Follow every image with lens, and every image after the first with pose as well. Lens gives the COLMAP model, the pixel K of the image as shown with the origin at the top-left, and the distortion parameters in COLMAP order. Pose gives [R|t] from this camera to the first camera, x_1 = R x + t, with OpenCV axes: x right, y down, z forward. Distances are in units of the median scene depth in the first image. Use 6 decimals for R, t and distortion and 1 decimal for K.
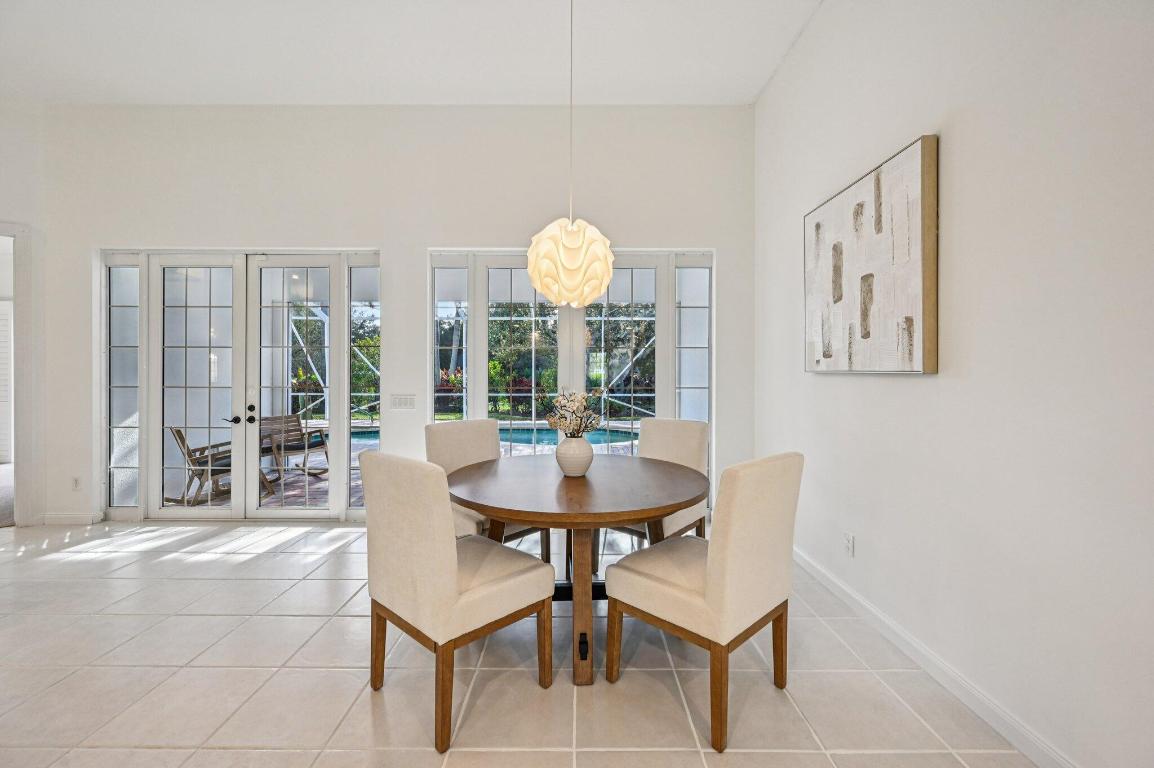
lens RADIAL K [[458.1, 0, 576.3], [0, 458.1, 378.0], [0, 0, 1]] dist [-0.000967, 0.000566]
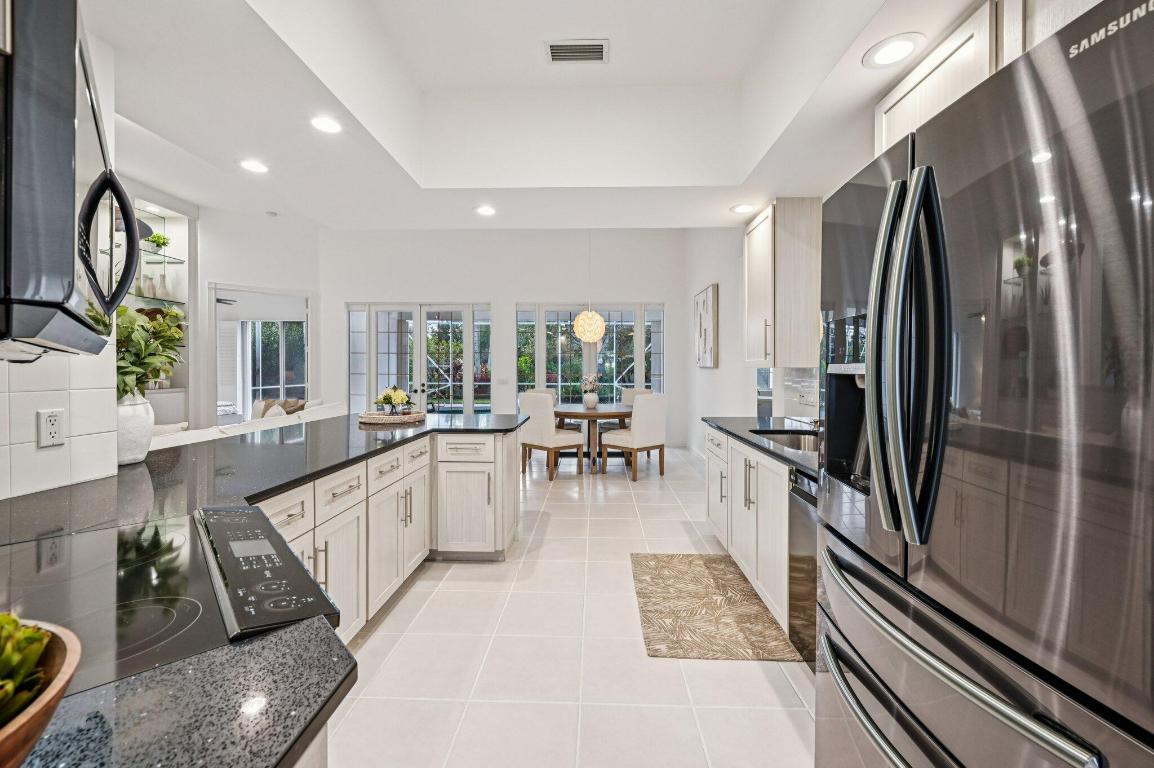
lens RADIAL K [[458.1, 0, 576.3], [0, 458.1, 378.0], [0, 0, 1]] dist [-0.000967, 0.000566]
pose [[0.999136, 0.001967, -0.041525, 0.012351], [-0.001350, 0.999888, 0.014887, 0.006716], [0.041550, -0.014818, 0.999027, -0.895342]]
